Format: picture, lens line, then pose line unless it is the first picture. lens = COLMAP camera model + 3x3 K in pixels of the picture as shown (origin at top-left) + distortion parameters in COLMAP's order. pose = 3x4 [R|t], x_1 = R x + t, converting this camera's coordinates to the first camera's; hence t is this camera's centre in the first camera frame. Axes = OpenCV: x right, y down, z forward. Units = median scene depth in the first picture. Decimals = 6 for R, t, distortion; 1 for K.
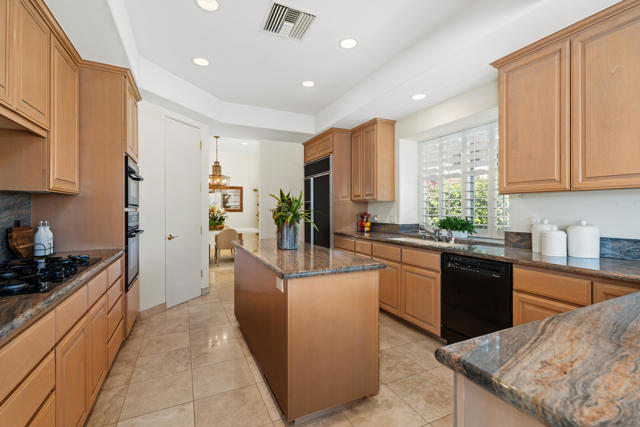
lens RADIAL K [[291.0, 0, 320.6], [0, 291.0, 211.2], [0, 0, 1]] dist [-0.001718, 0.000466]
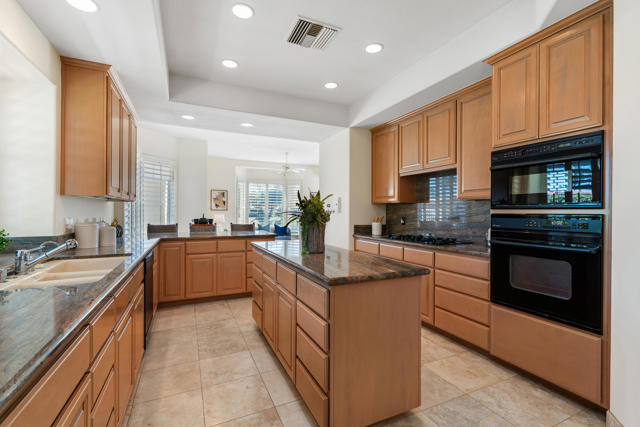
lens RADIAL K [[291.0, 0, 320.7], [0, 291.0, 211.7], [0, 0, 1]] dist [-0.001718, 0.000466]
pose [[-0.999942, -0.001300, 0.010732, -0.131576], [-0.001272, 0.999996, 0.002672, -0.005348], [-0.010735, 0.002659, -0.999939, 1.689060]]
